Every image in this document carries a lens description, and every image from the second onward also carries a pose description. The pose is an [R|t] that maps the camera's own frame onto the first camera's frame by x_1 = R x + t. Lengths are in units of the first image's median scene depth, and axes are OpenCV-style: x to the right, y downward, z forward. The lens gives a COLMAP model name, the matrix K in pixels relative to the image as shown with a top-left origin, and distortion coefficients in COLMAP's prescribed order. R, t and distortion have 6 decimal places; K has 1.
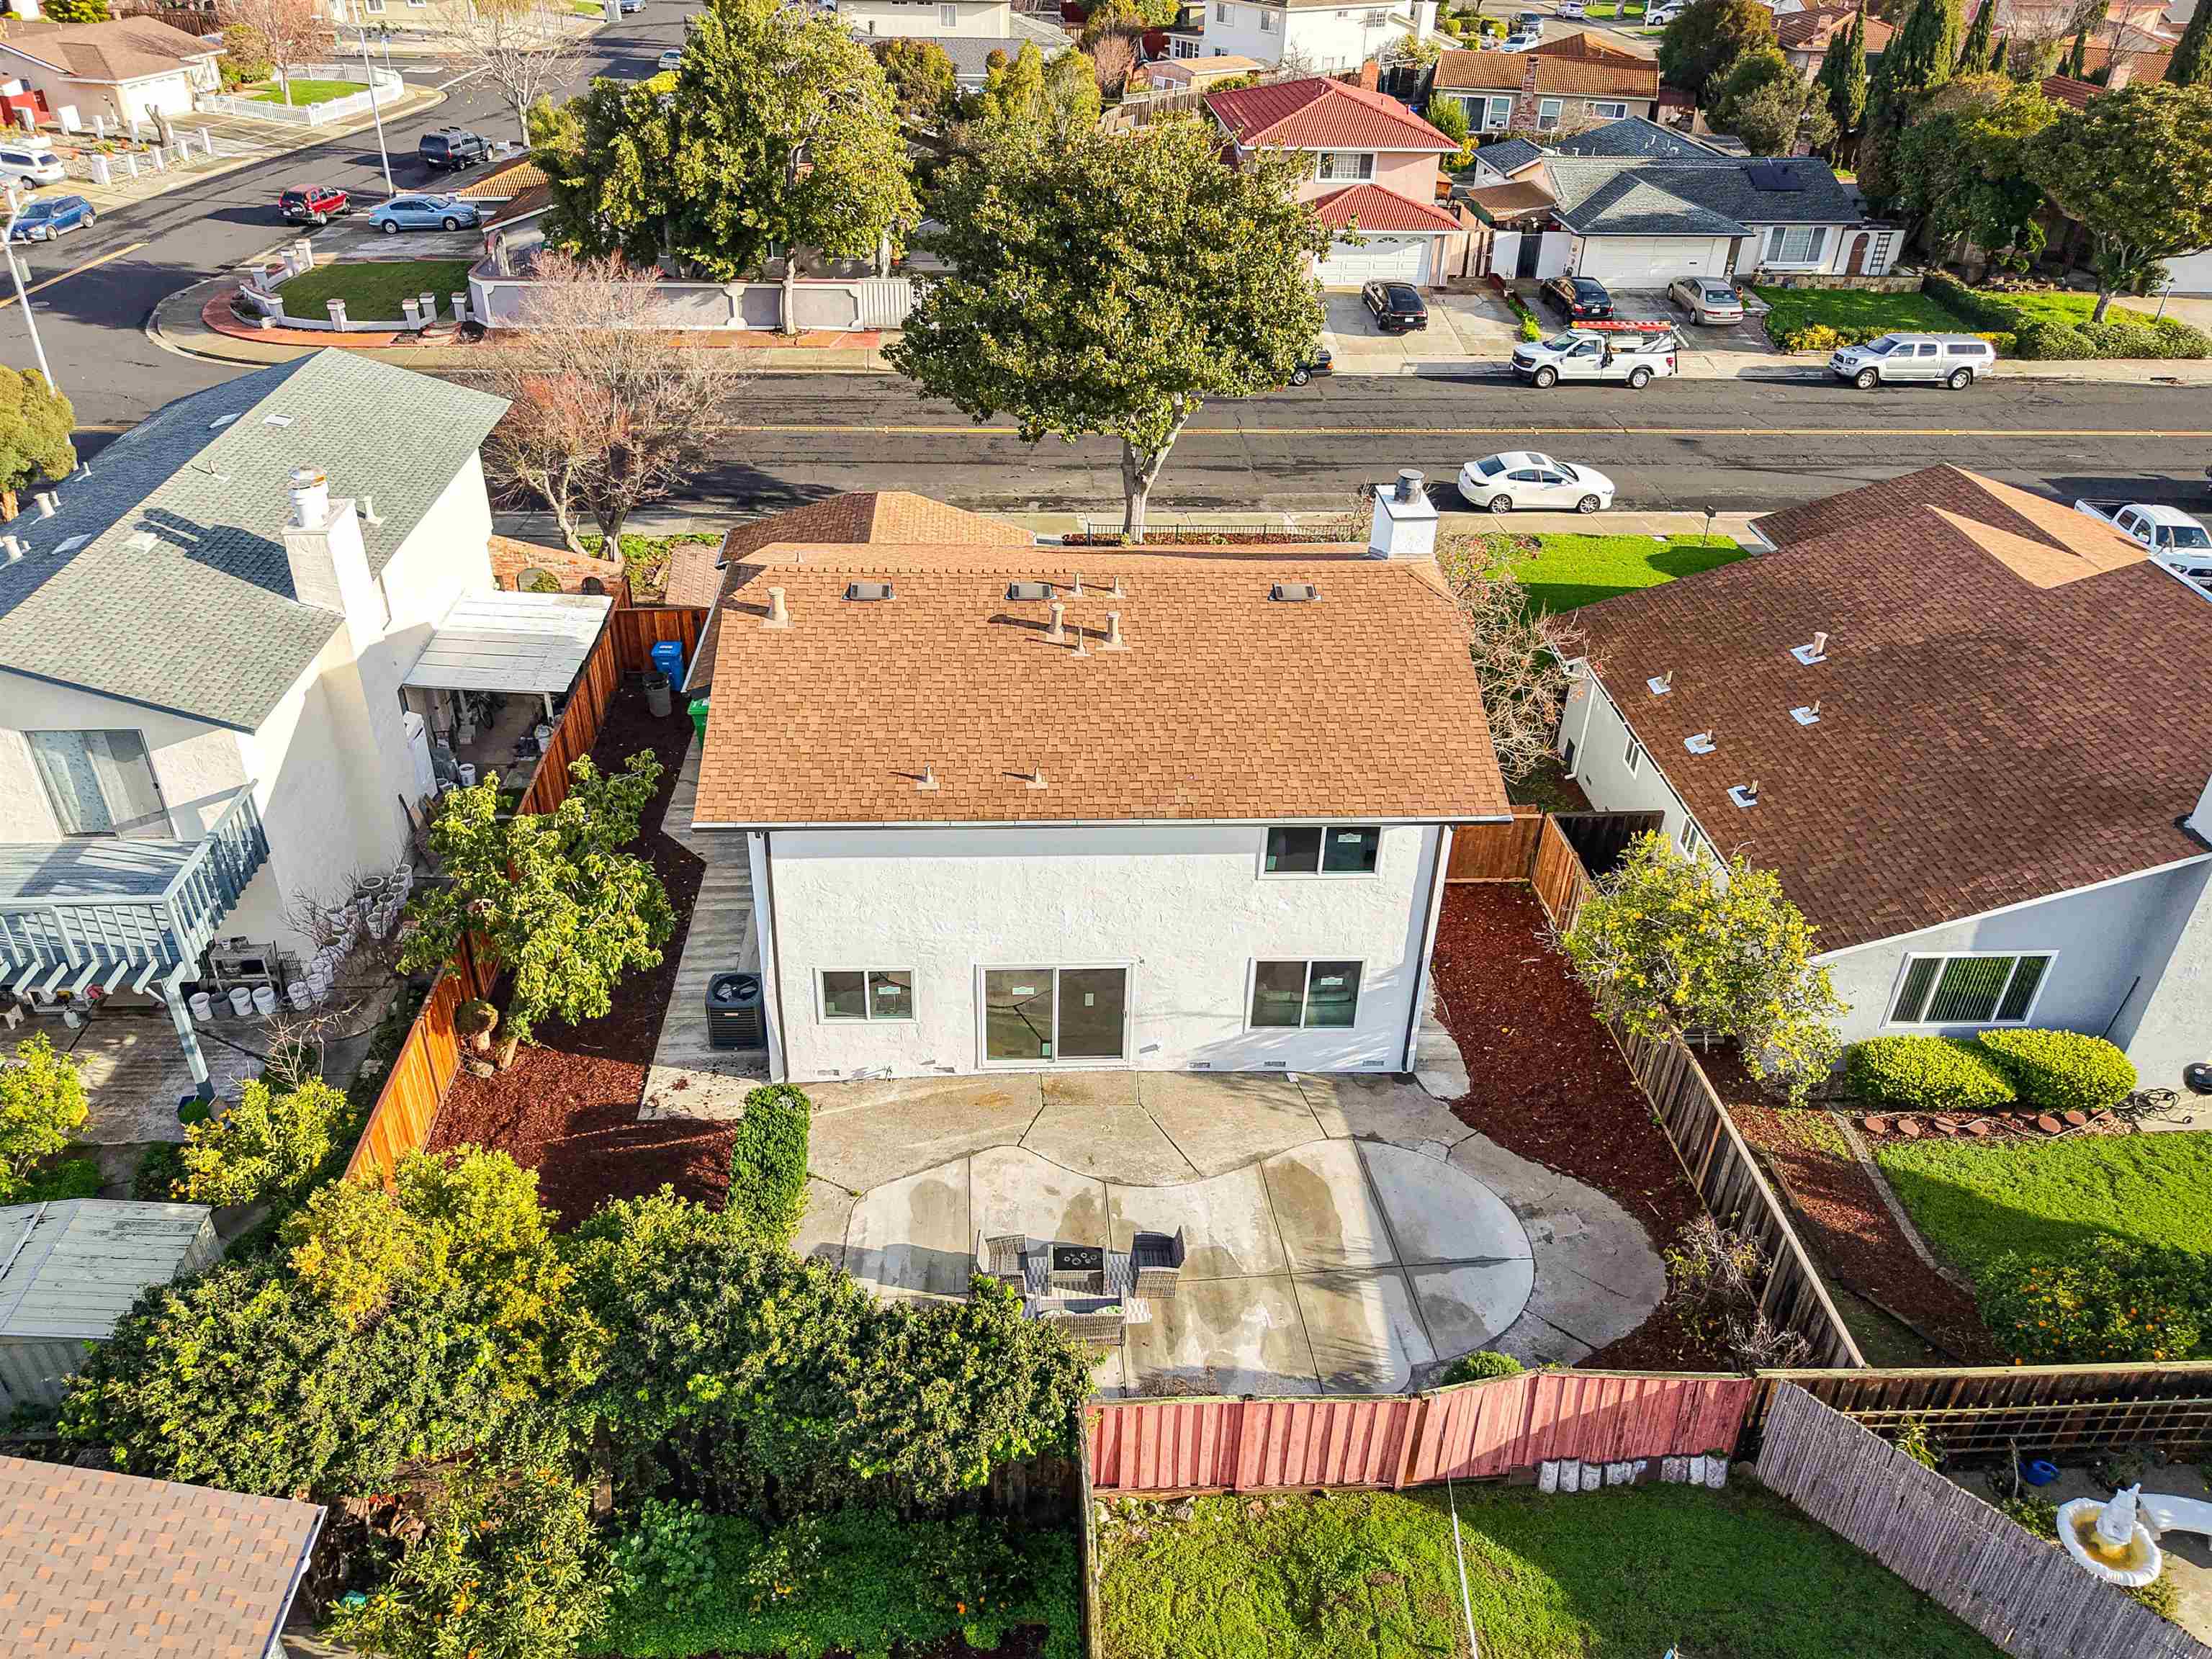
lens RADIAL K [[1609.1, 0, 1078.4], [0, 1609.1, 836.5], [0, 0, 1]] dist [0.027735, -0.030710]
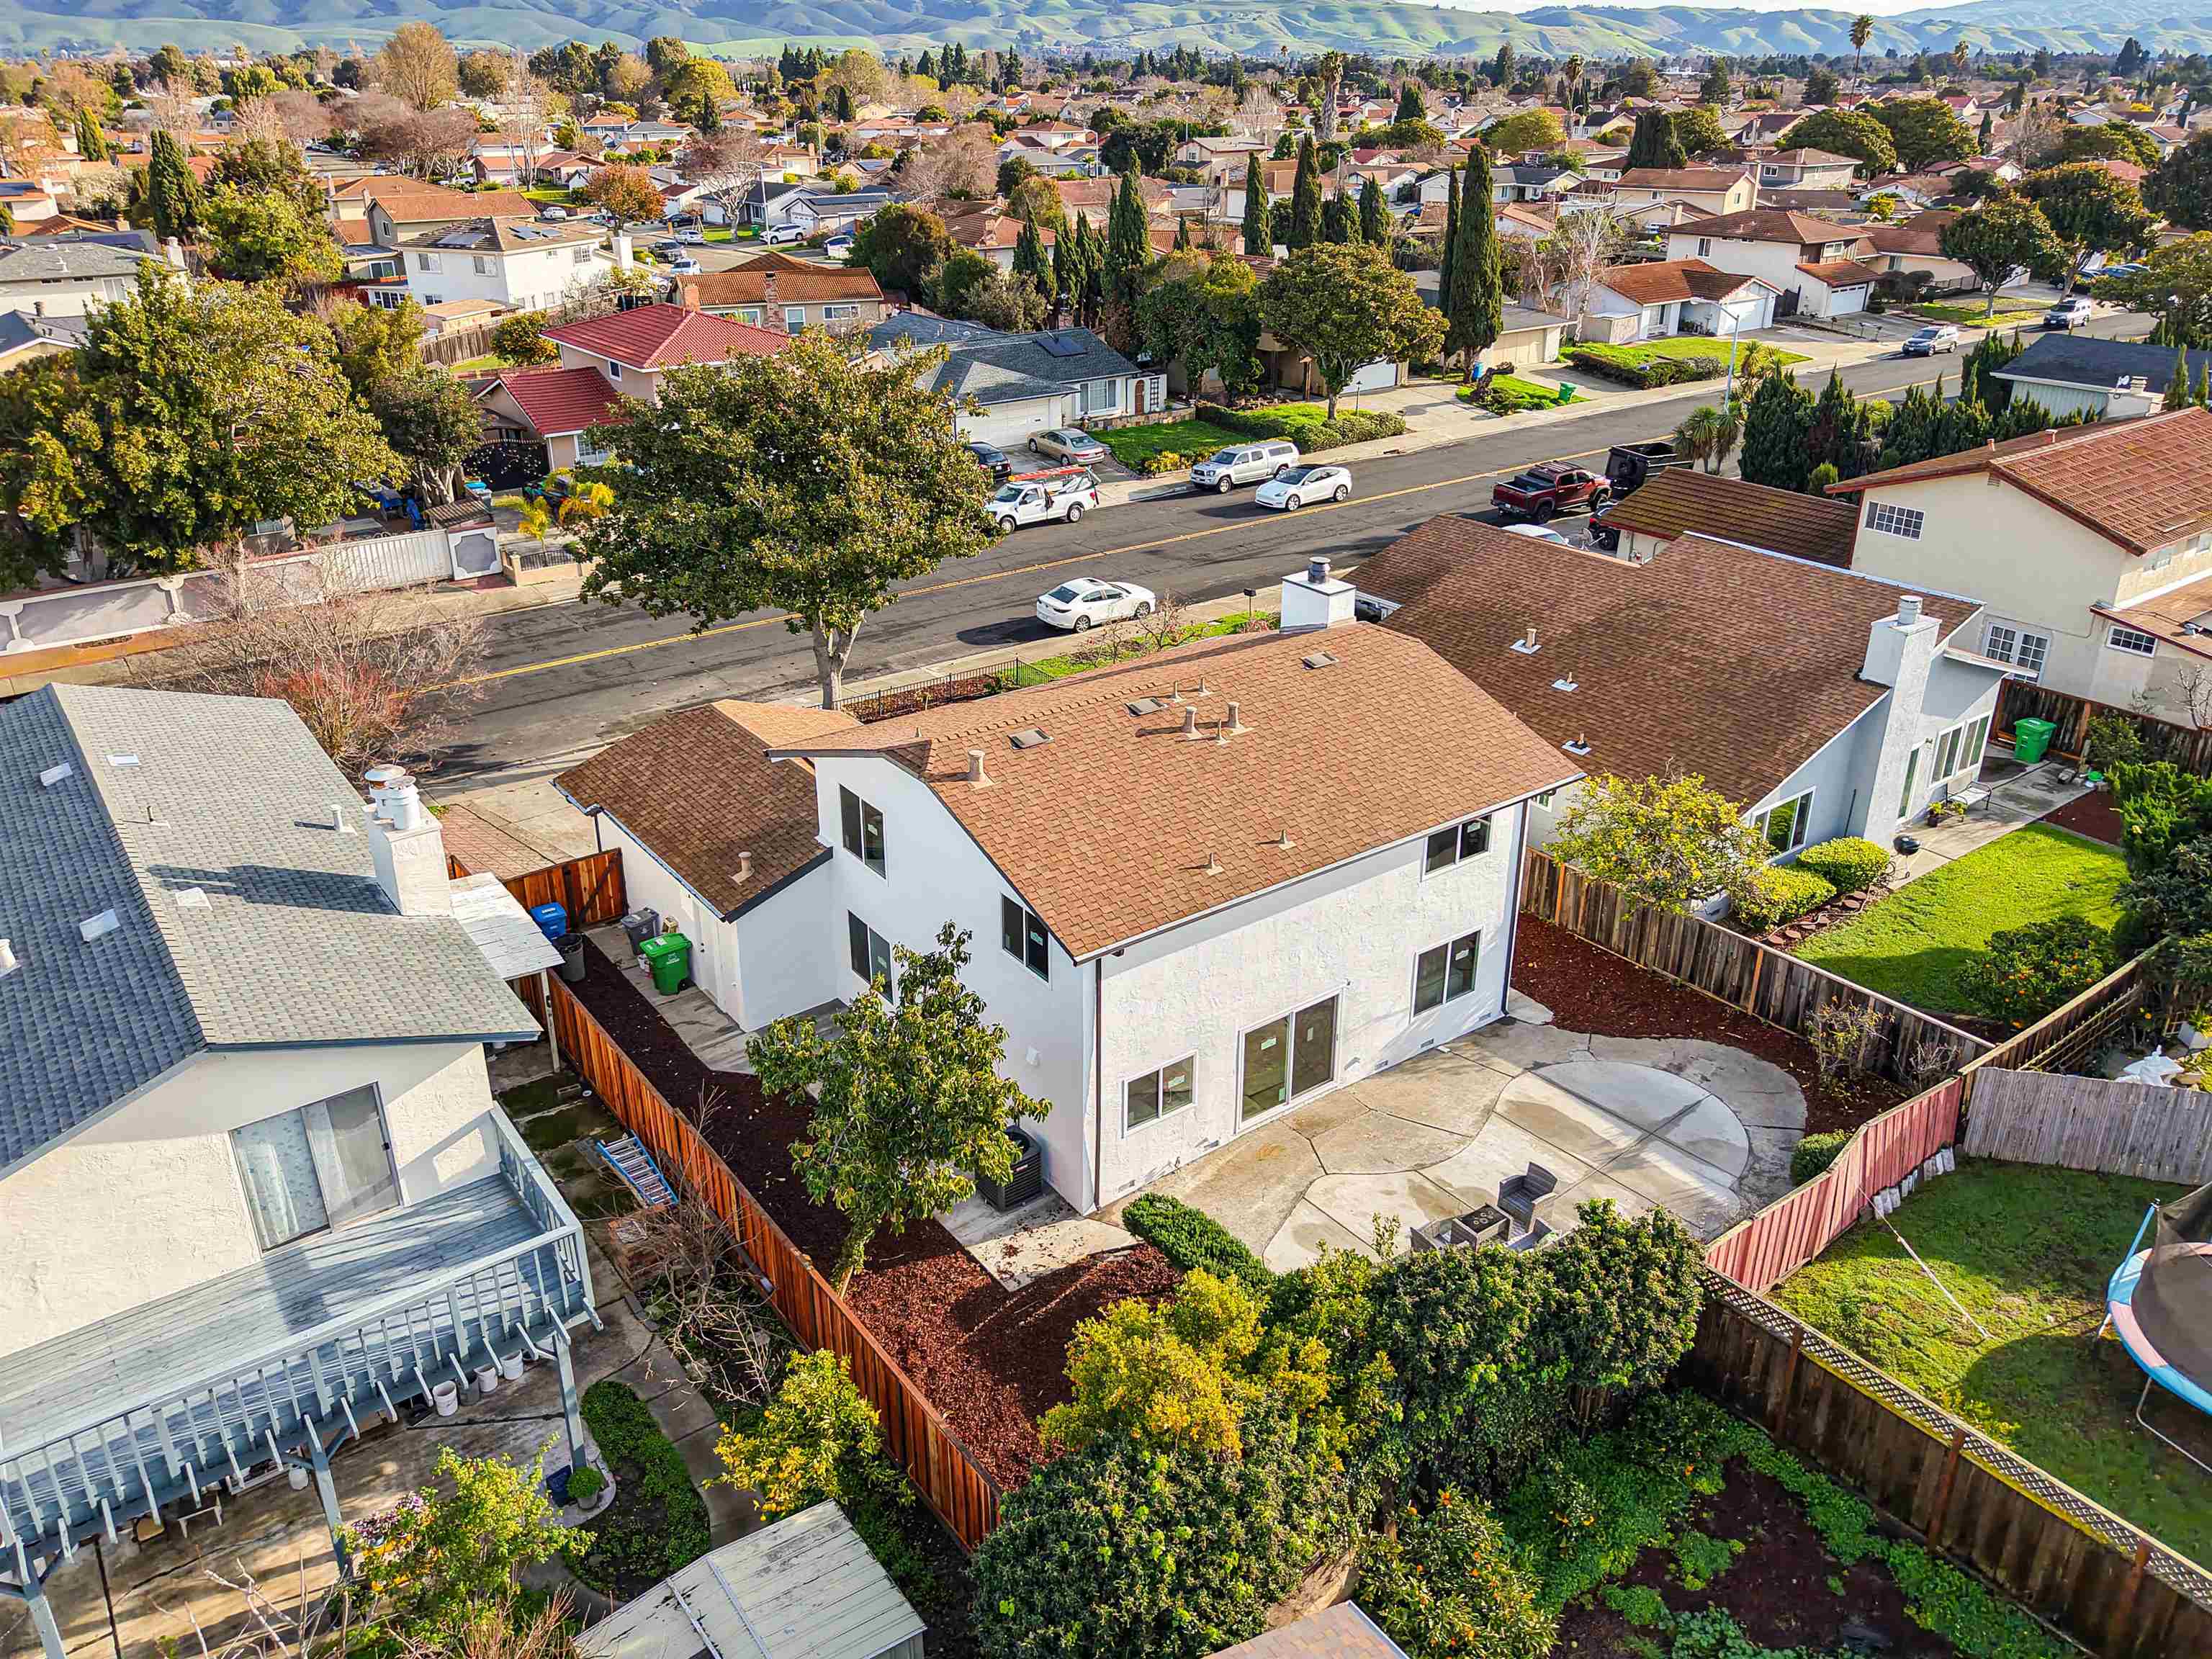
lens RADIAL K [[1609.1, 0, 1092.7], [0, 1609.1, 817.4], [0, 0, 1]] dist [0.027735, -0.030710]
pose [[0.833872, -0.253961, 0.490063, -0.578192], [0.316308, 0.947481, -0.047214, -0.034552], [-0.452335, 0.194381, 0.870407, 0.051055]]
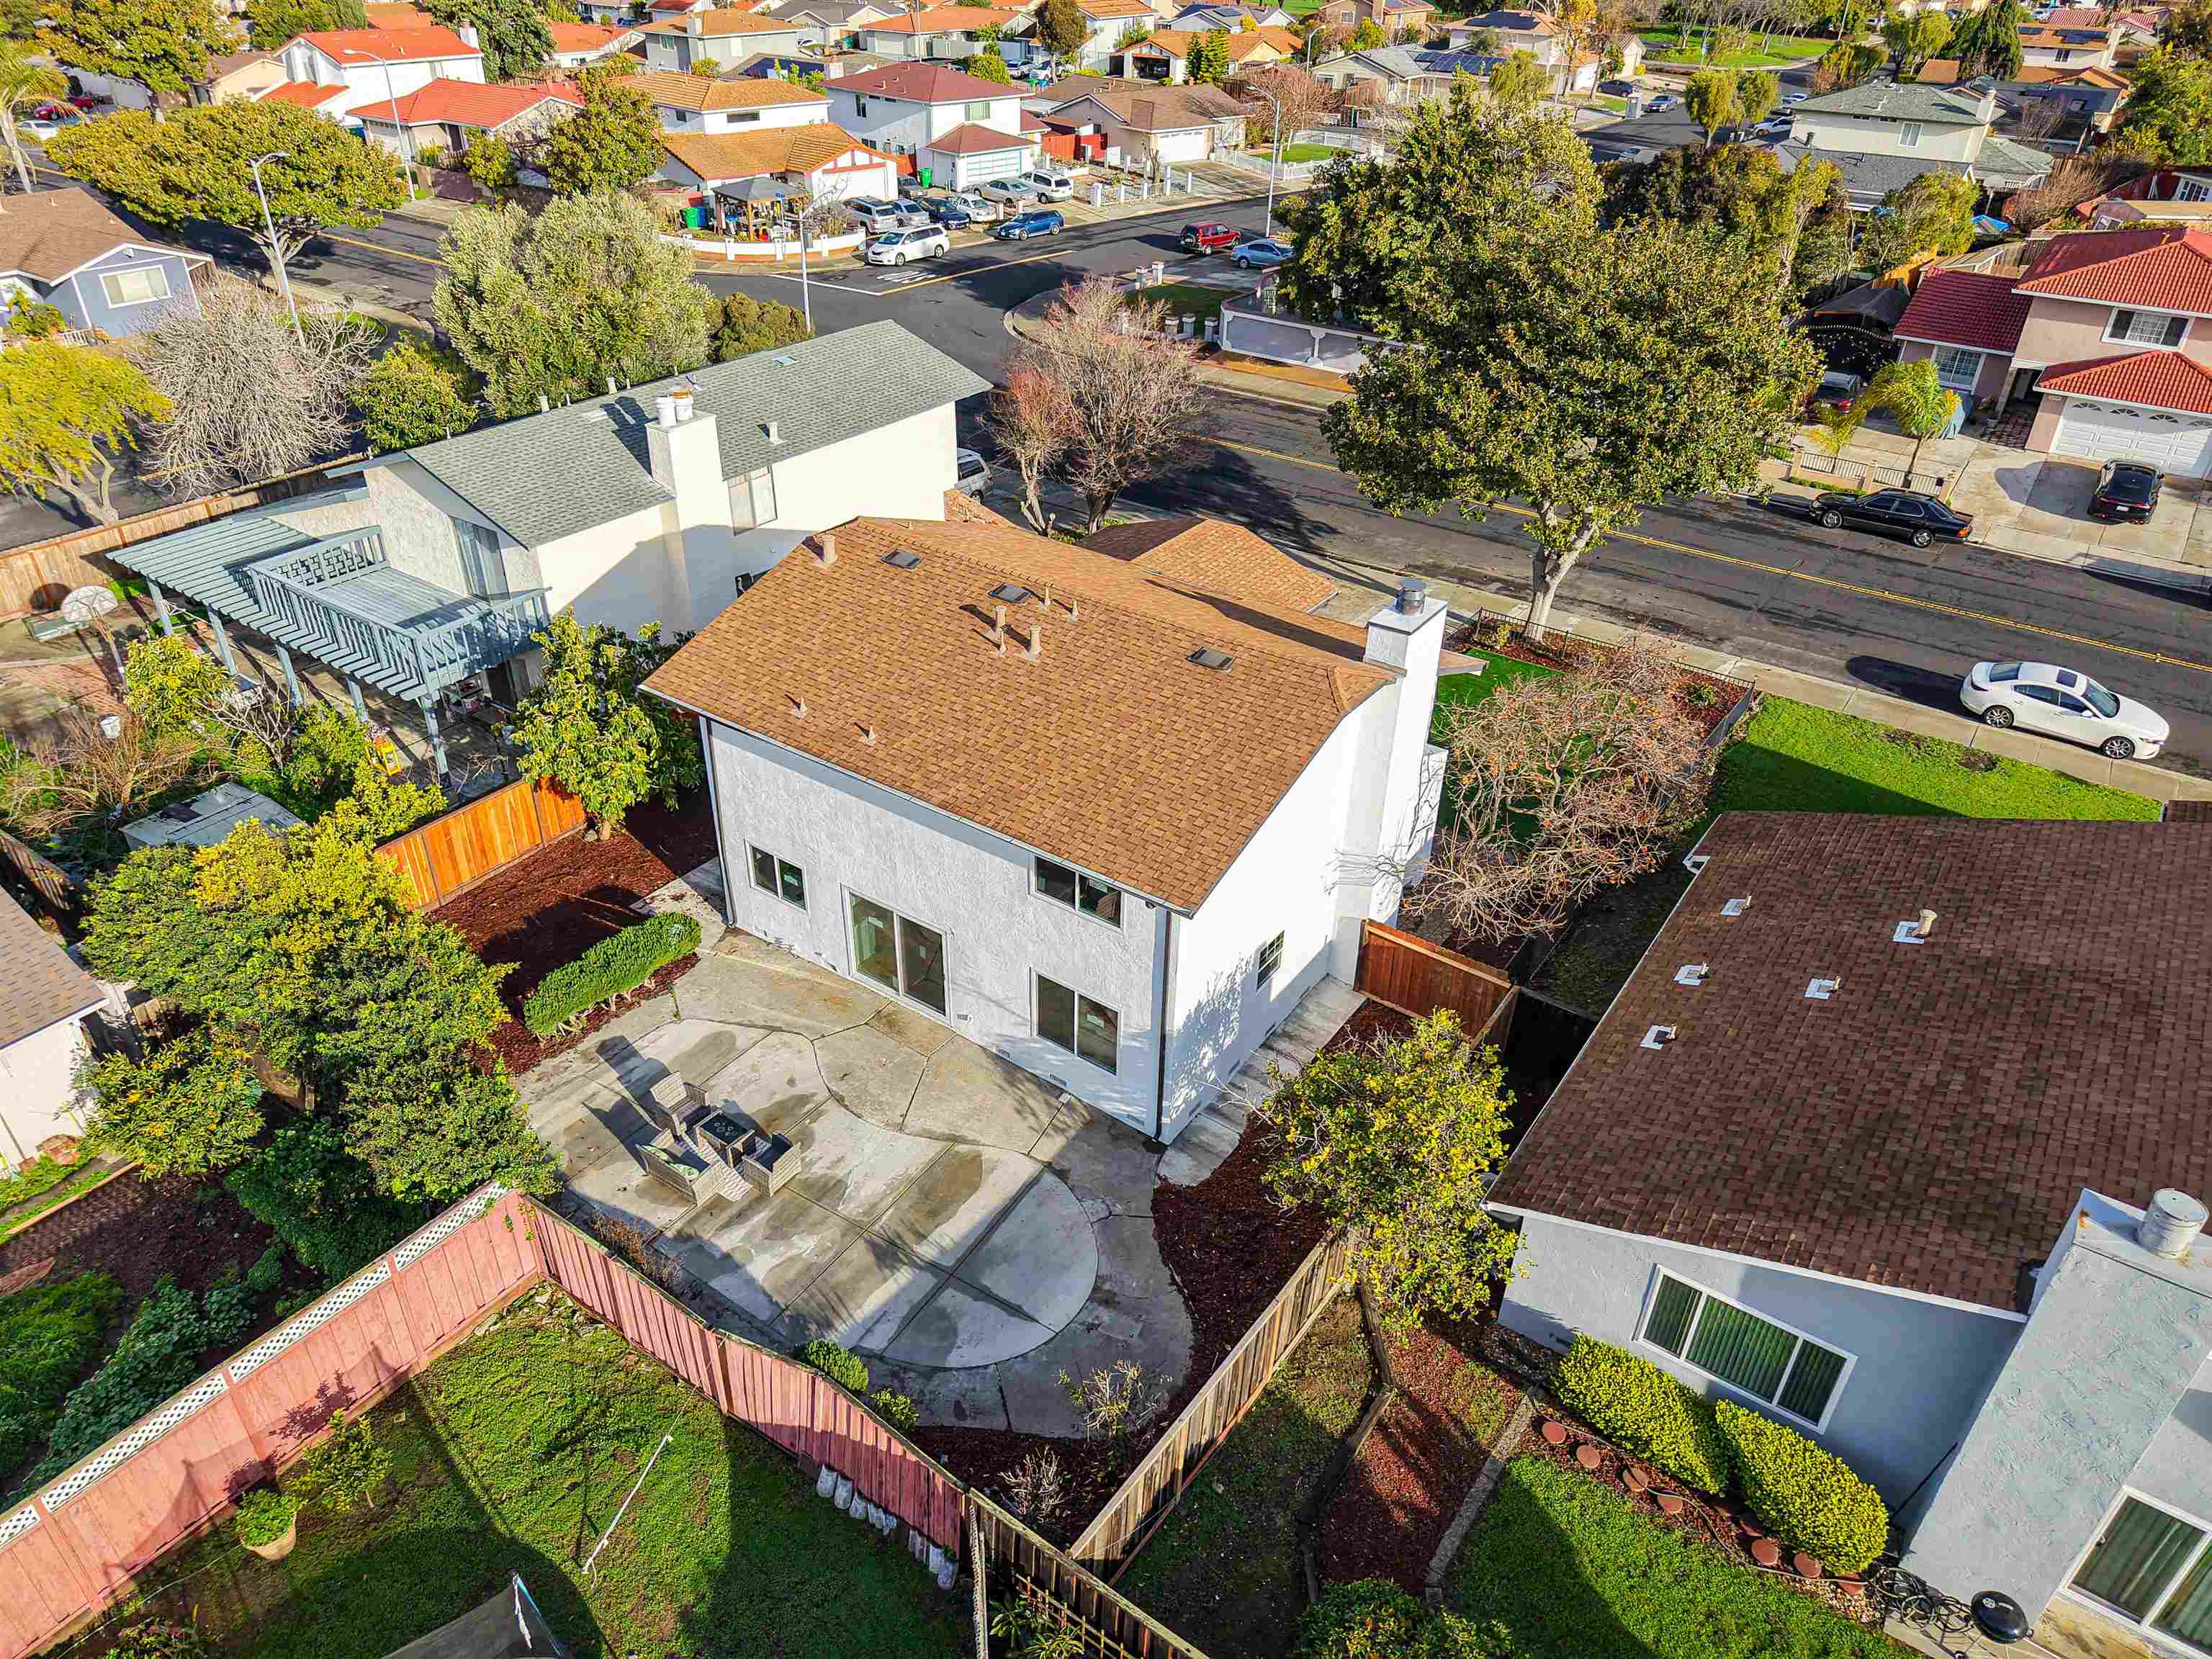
lens RADIAL K [[1470.2, 0, 1111.5], [0, 1470.2, 821.4], [0, 0, 1]] dist [0.004514, 0.003574]
pose [[0.789688, 0.324307, -0.520785, 0.558663], [-0.335818, 0.938899, 0.075463, -0.095522], [0.513438, 0.115297, 0.850346, 0.170616]]
